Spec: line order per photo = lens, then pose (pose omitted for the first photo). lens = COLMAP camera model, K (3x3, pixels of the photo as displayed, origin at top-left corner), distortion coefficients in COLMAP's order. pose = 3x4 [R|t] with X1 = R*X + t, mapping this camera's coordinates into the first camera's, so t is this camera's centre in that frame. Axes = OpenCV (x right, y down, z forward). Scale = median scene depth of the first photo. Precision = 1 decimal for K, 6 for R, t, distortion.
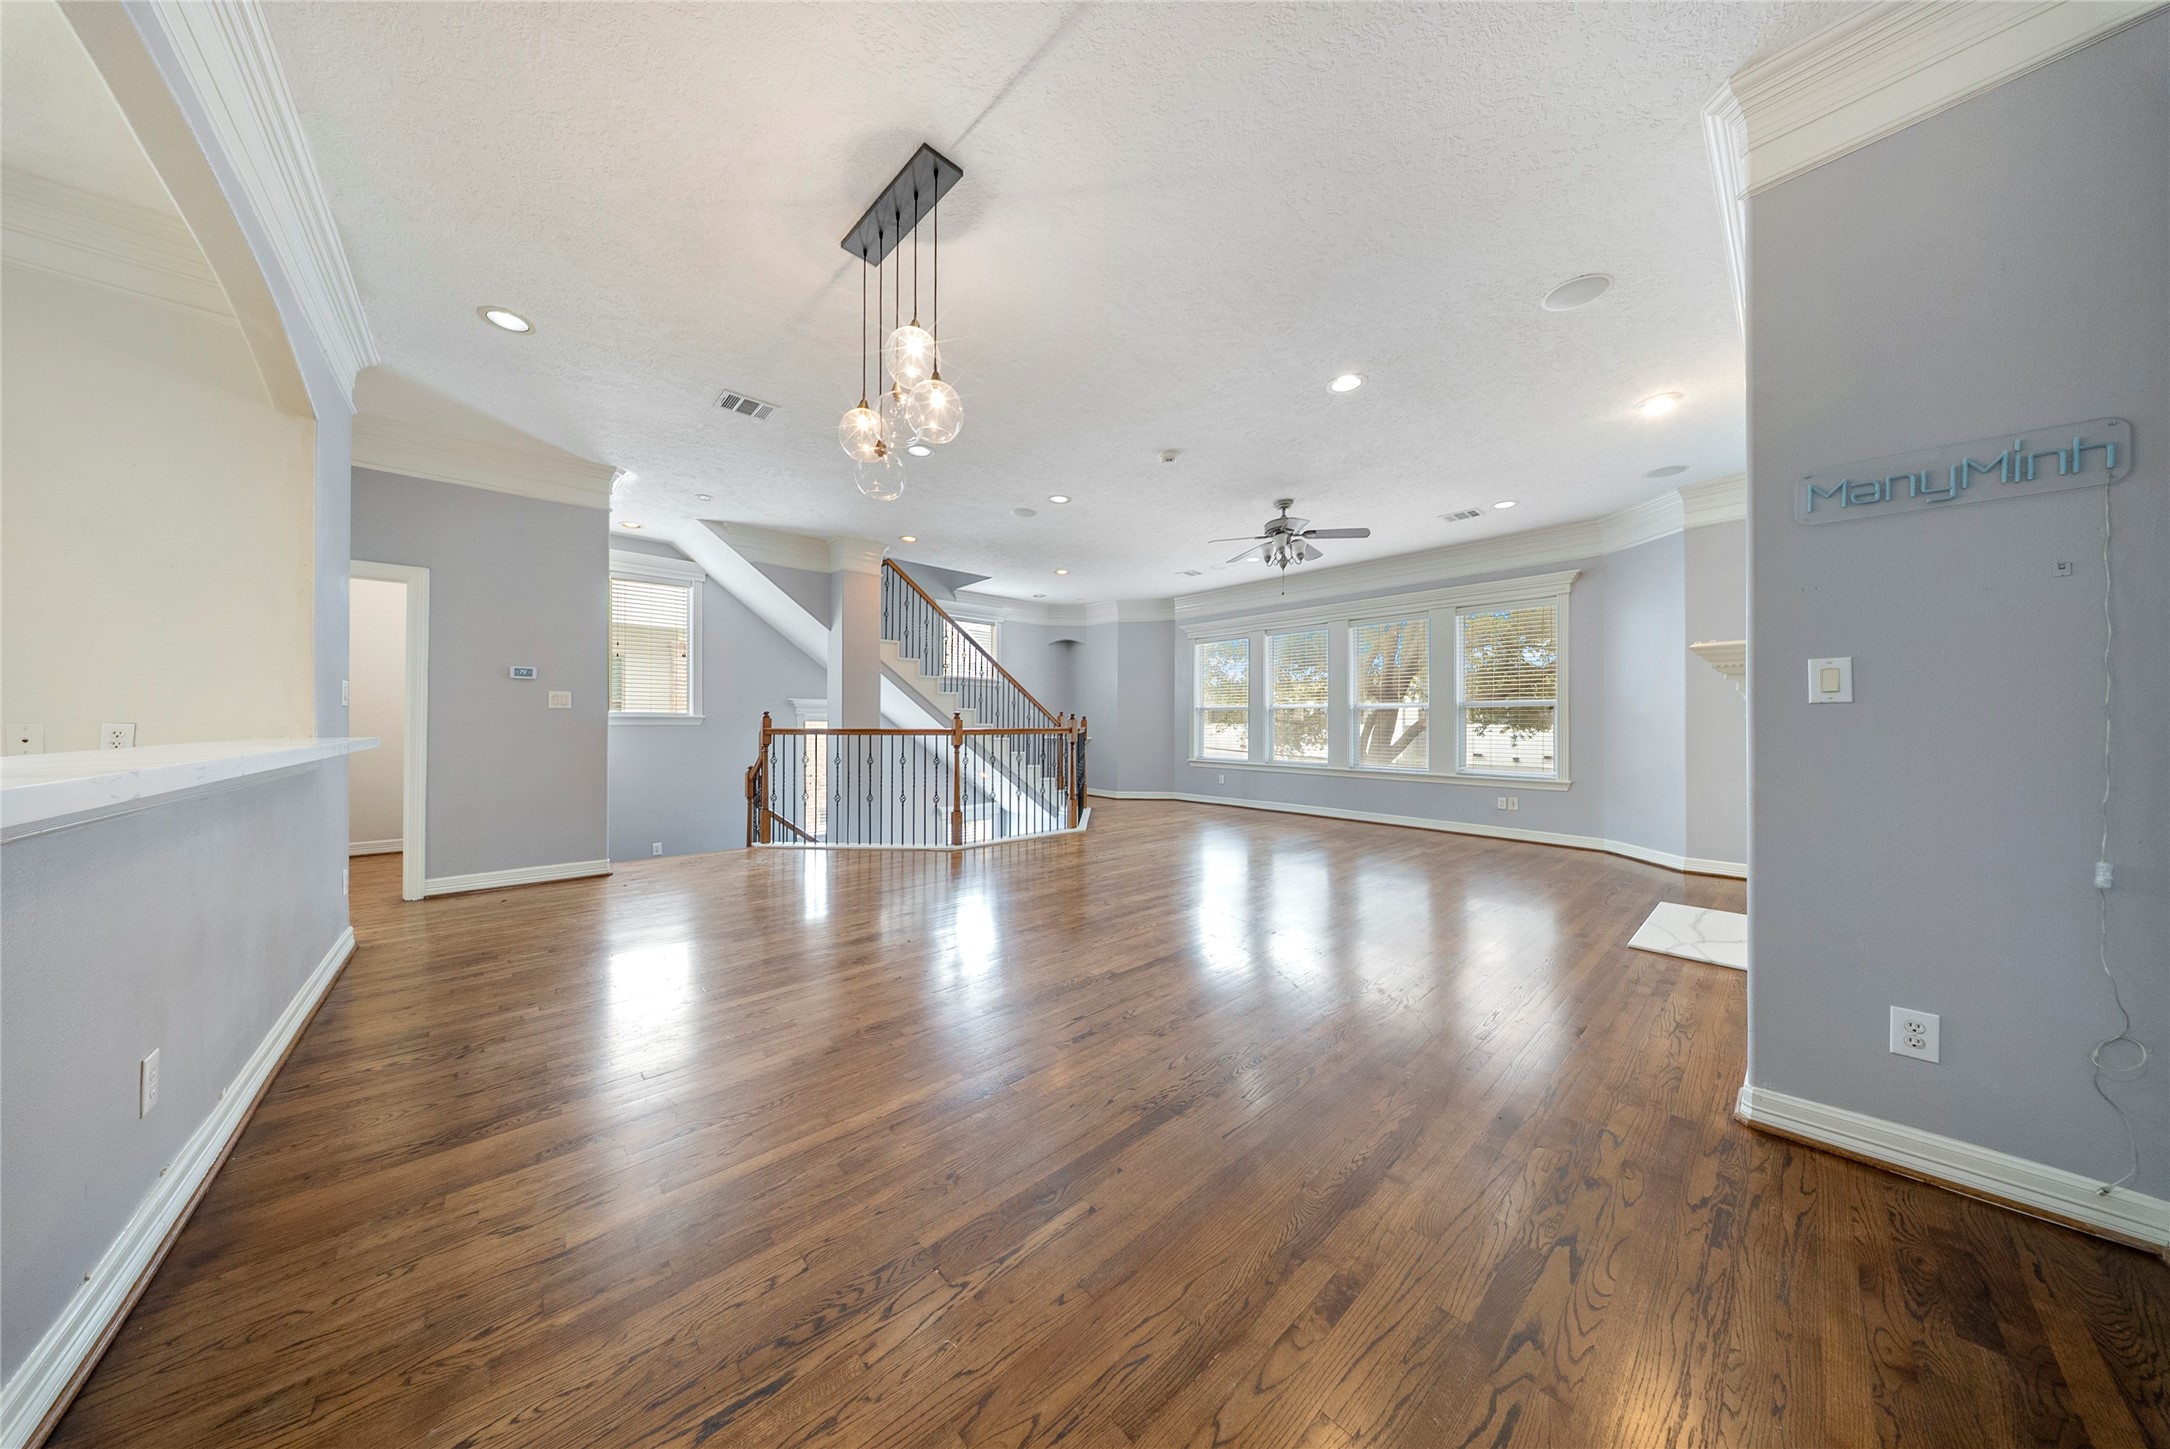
lens RADIAL K [[643.0, 0, 1082.3], [0, 643.0, 724.1], [0, 0, 1]] dist [0.002659, -0.000197]
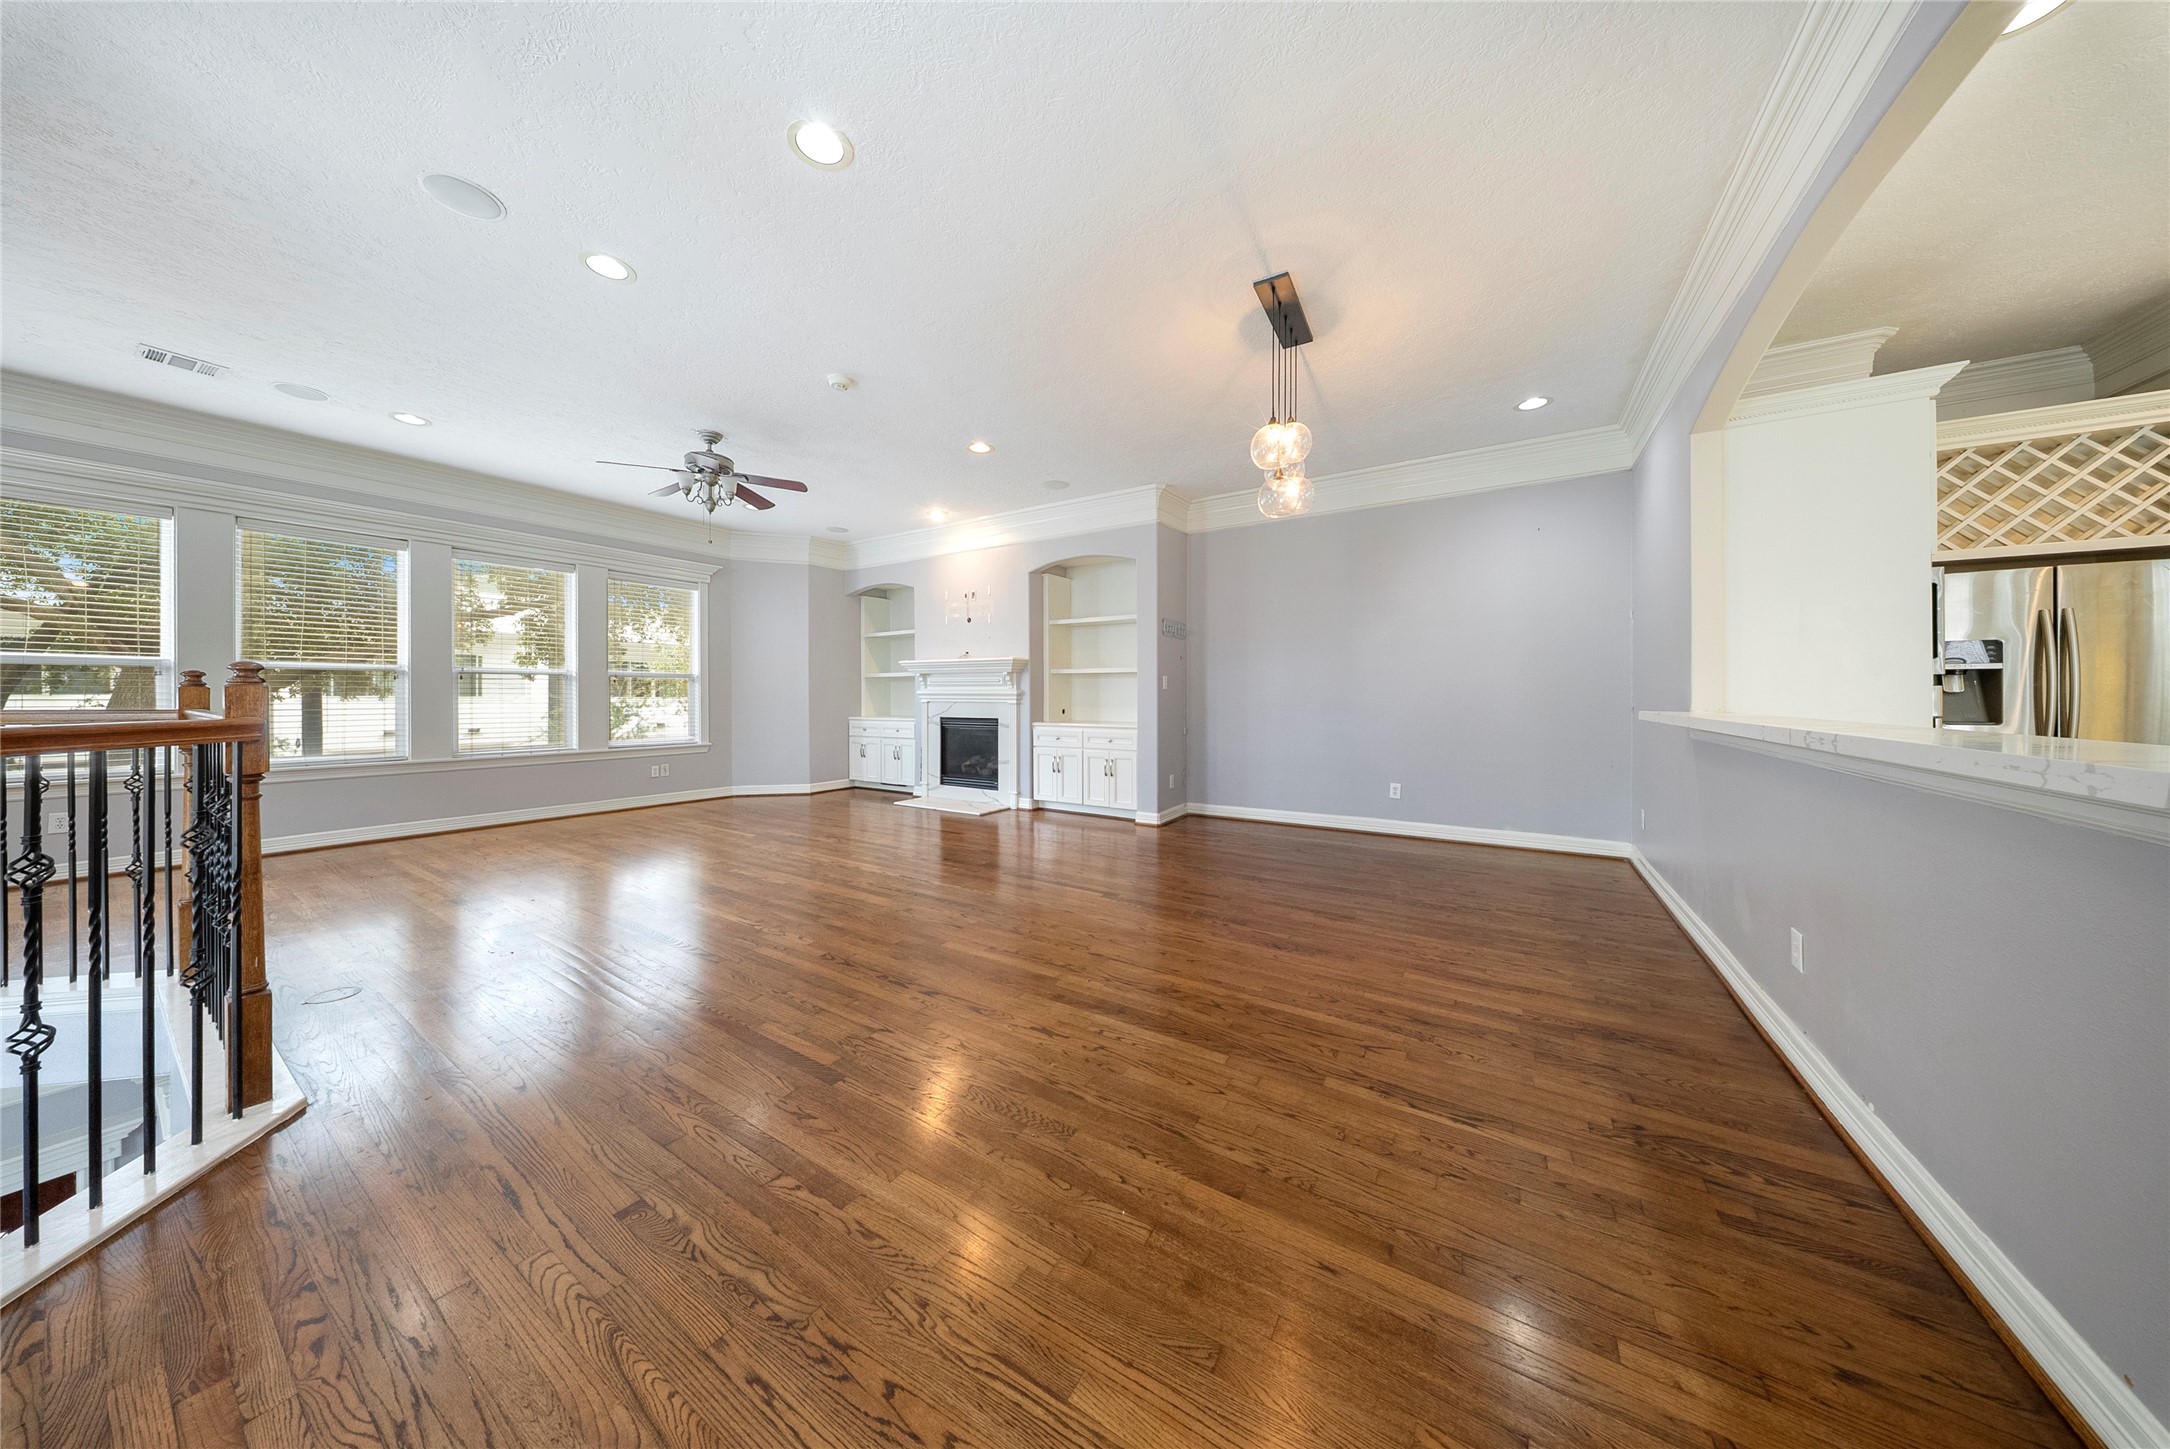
lens RADIAL K [[643.0, 0, 1065.9], [0, 643.0, 699.1], [0, 0, 1]] dist [0.002659, -0.000197]
pose [[-0.268093, -0.014860, 0.963278, -0.541778], [-0.000483, 0.999883, 0.015290, -0.008657], [-0.963393, 0.003633, -0.268069, 0.668376]]
